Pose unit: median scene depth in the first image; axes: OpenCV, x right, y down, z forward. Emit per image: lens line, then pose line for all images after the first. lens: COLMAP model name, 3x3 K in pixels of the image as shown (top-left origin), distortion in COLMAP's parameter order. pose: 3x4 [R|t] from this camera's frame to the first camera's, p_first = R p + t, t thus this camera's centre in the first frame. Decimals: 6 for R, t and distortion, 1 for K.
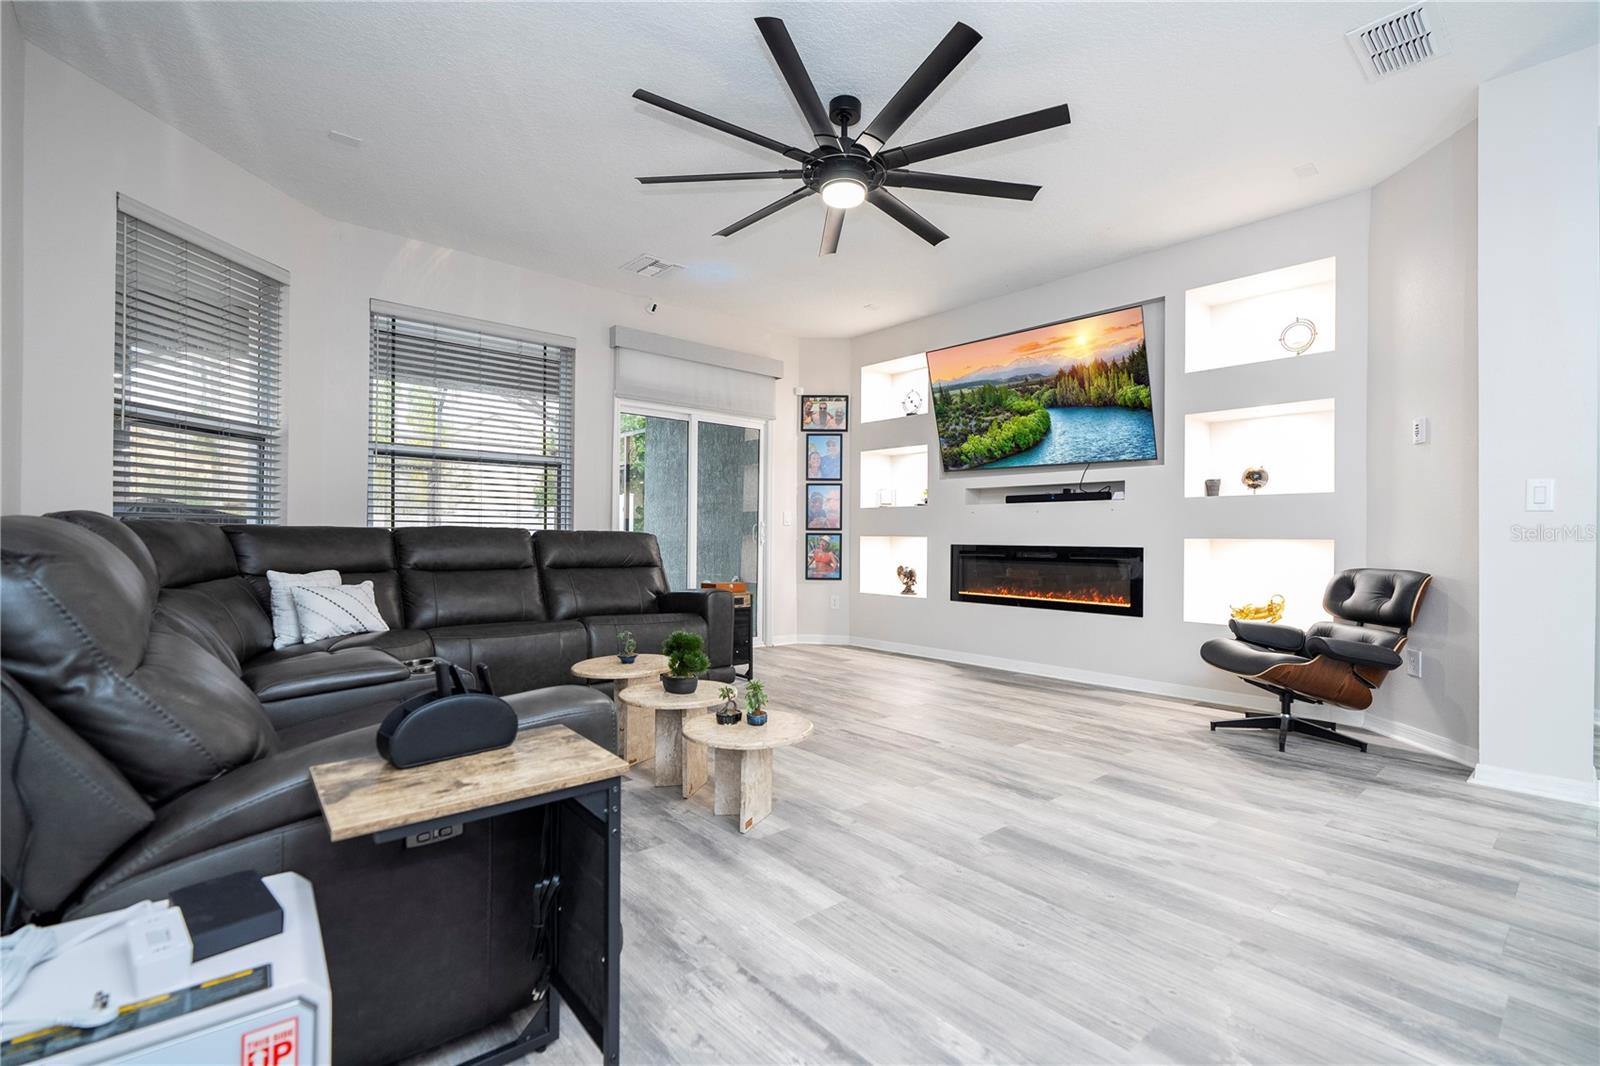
lens RADIAL K [[719.5, 0, 809.5], [0, 719.5, 532.2], [0, 0, 1]] dist [-0.006165, 0.003304]
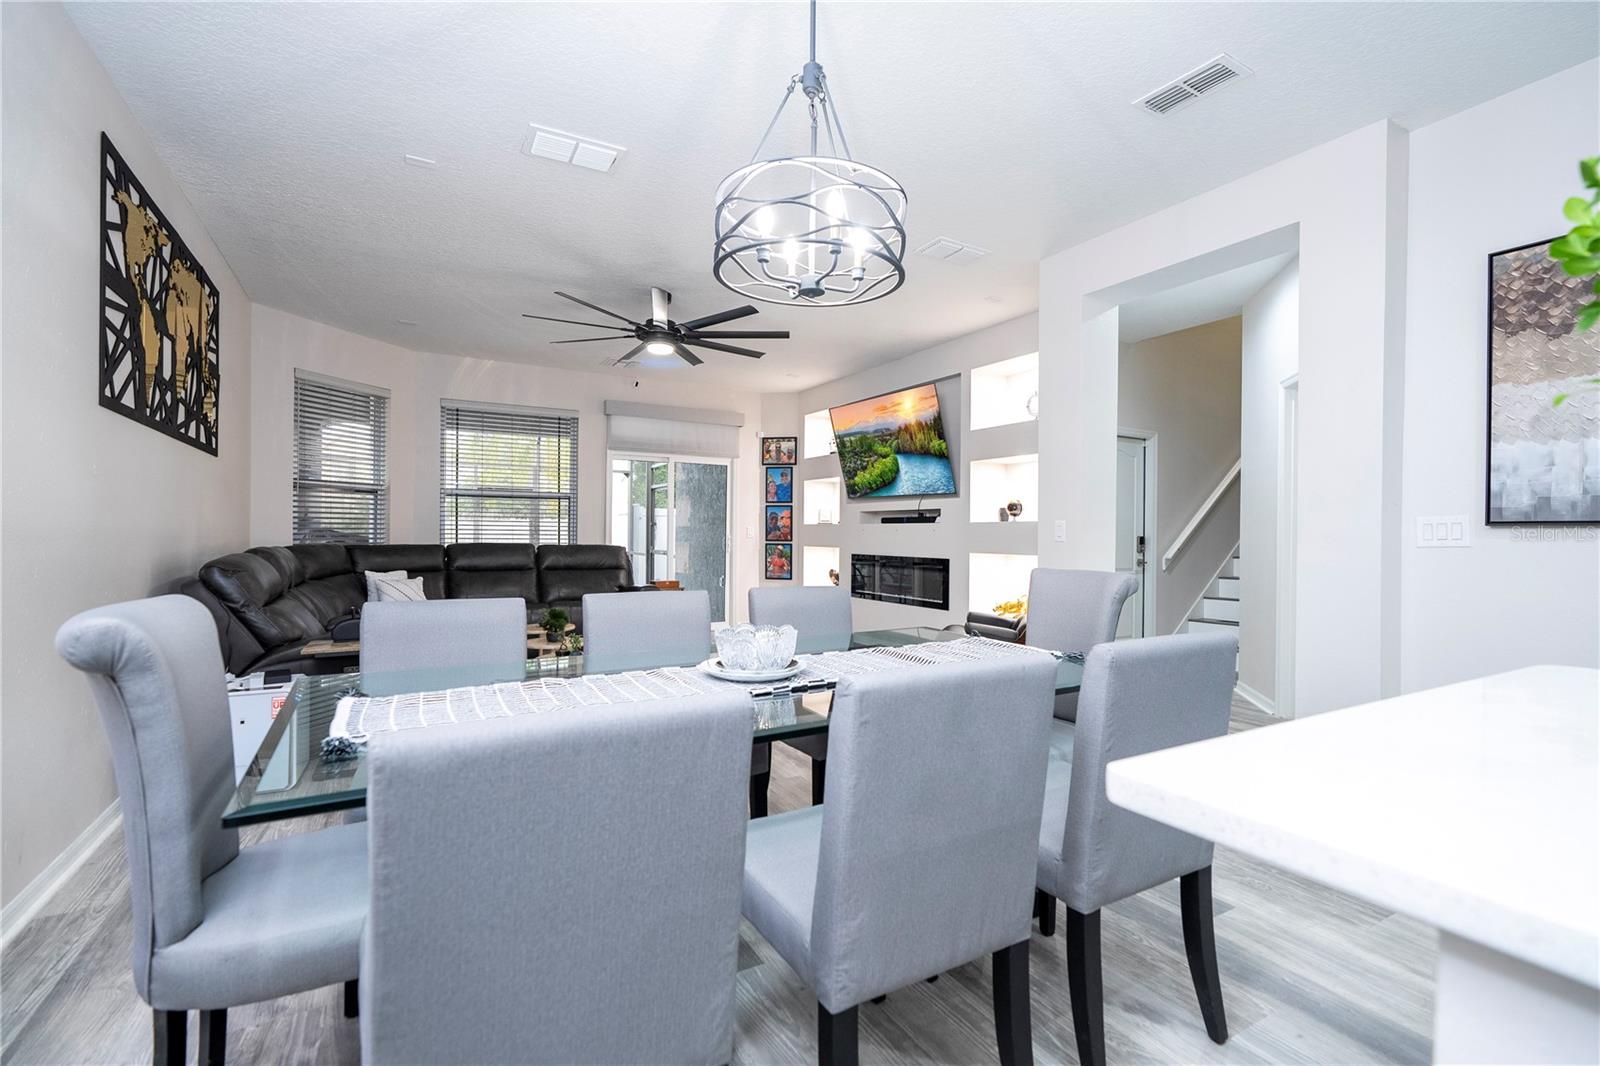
lens RADIAL K [[719.5, 0, 808.7], [0, 719.5, 531.8], [0, 0, 1]] dist [-0.006165, 0.003304]
pose [[0.979843, 0.000347, -0.199770, 0.483853], [0.000233, 0.999996, 0.002880, -0.034359], [0.199770, -0.002868, 0.979839, -0.379489]]
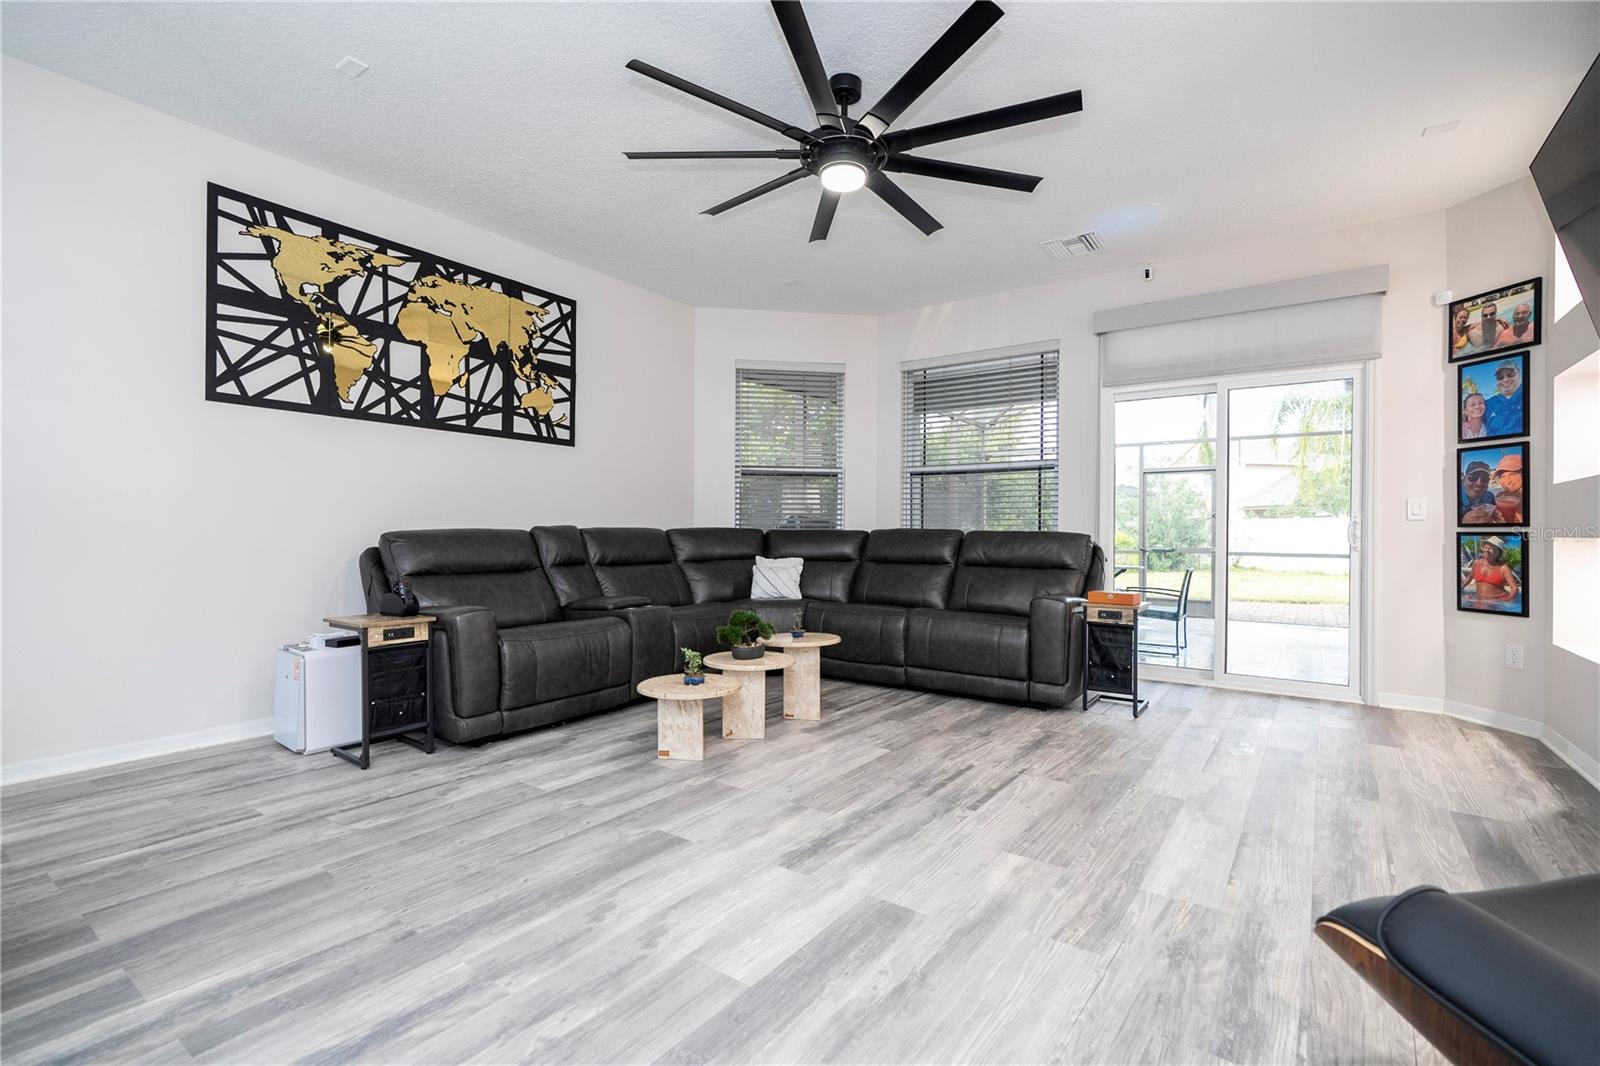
lens RADIAL K [[719.5, 0, 815.5], [0, 719.5, 535.7], [0, 0, 1]] dist [-0.006165, 0.003304]
pose [[0.233669, -0.002520, -0.972313, 0.655420], [0.003371, 0.999993, -0.001782, 0.005321], [0.972310, -0.002862, 0.233675, 0.500601]]
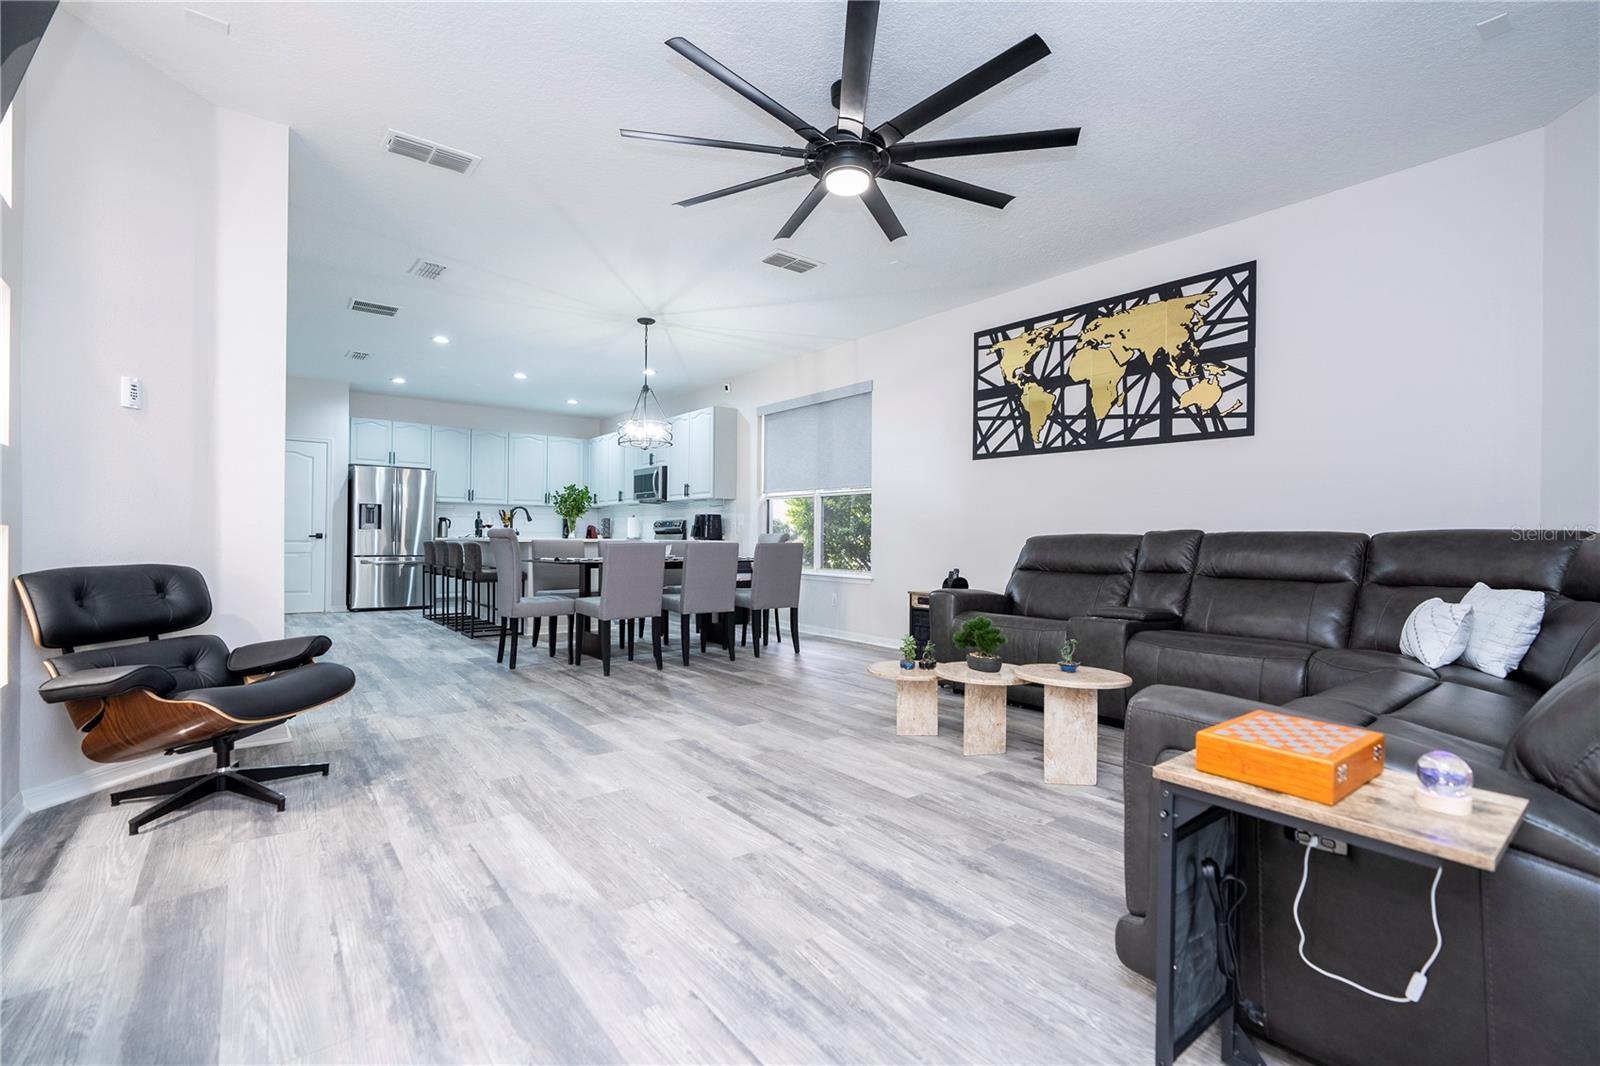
lens RADIAL K [[719.5, 0, 803.6], [0, 719.5, 535.9], [0, 0, 1]] dist [-0.006165, 0.003304]
pose [[-0.998226, -0.015982, 0.057353, 0.028933], [-0.016425, 0.999839, -0.007269, 0.010370], [-0.057227, -0.008198, -0.998328, 1.332418]]
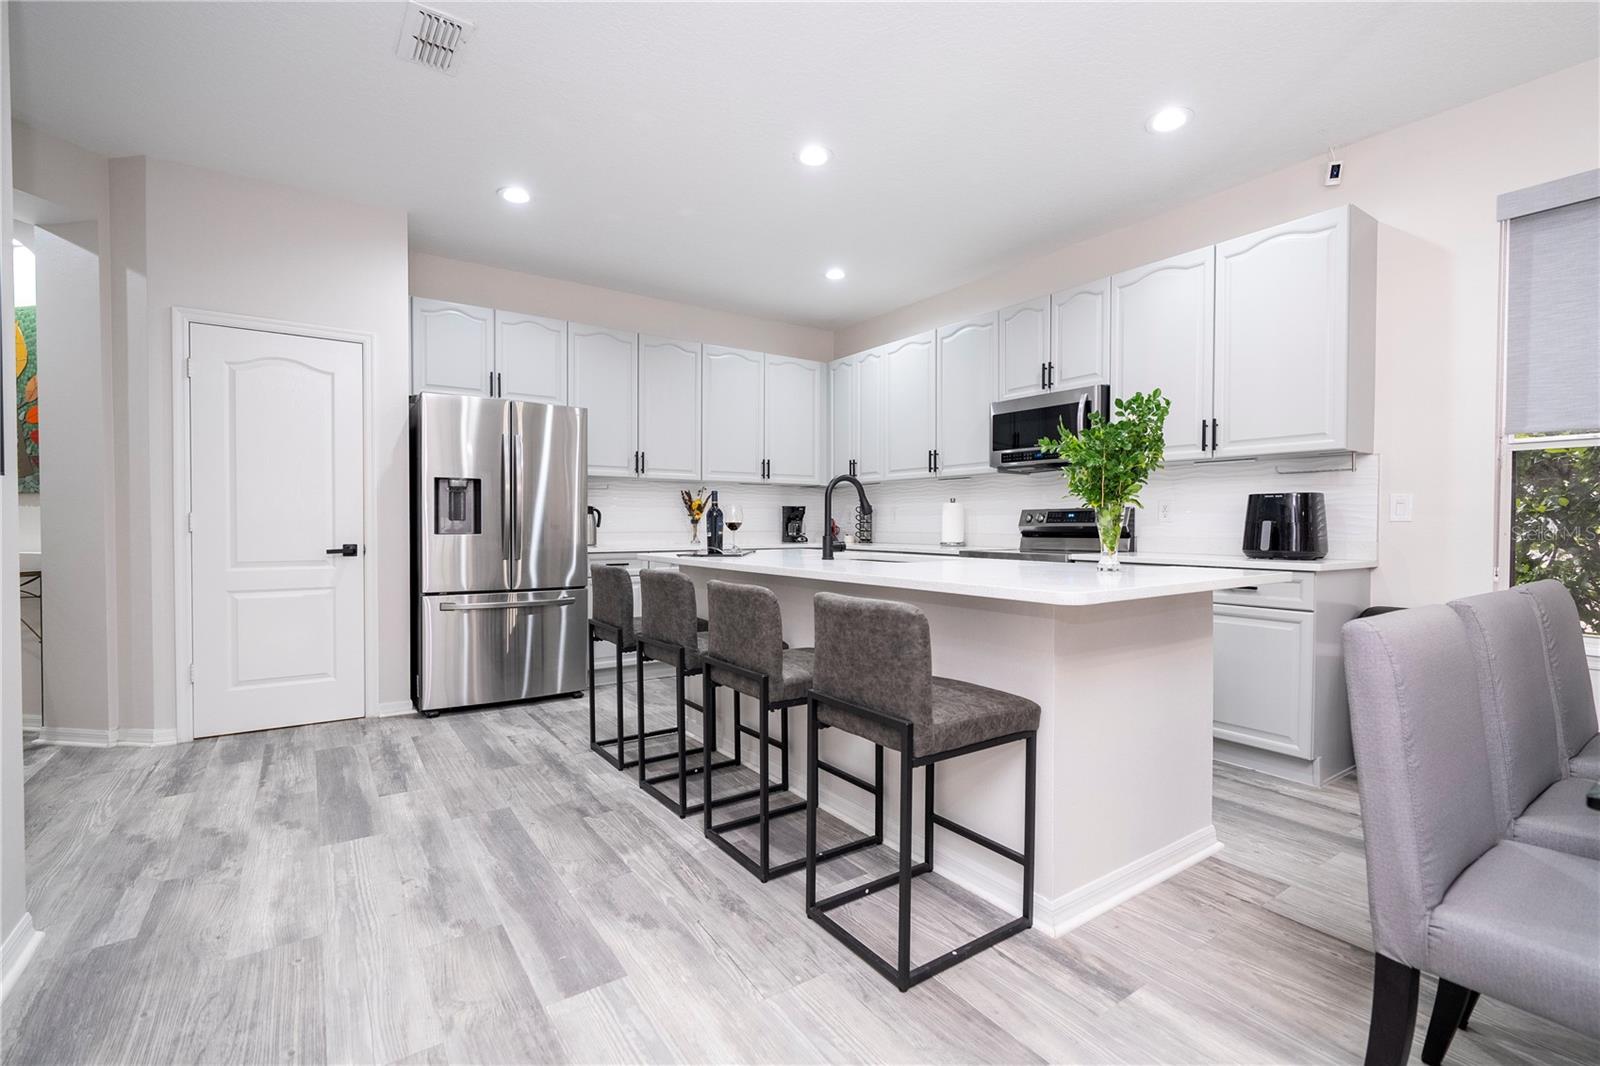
lens RADIAL K [[719.5, 0, 806.8], [0, 719.5, 533.4], [0, 0, 1]] dist [-0.006165, 0.003304]
pose [[-0.993289, -0.010425, 0.115186, 0.781291], [-0.009202, 0.999896, 0.011138, -0.016973], [-0.115291, 0.010004, -0.993281, 0.290723]]
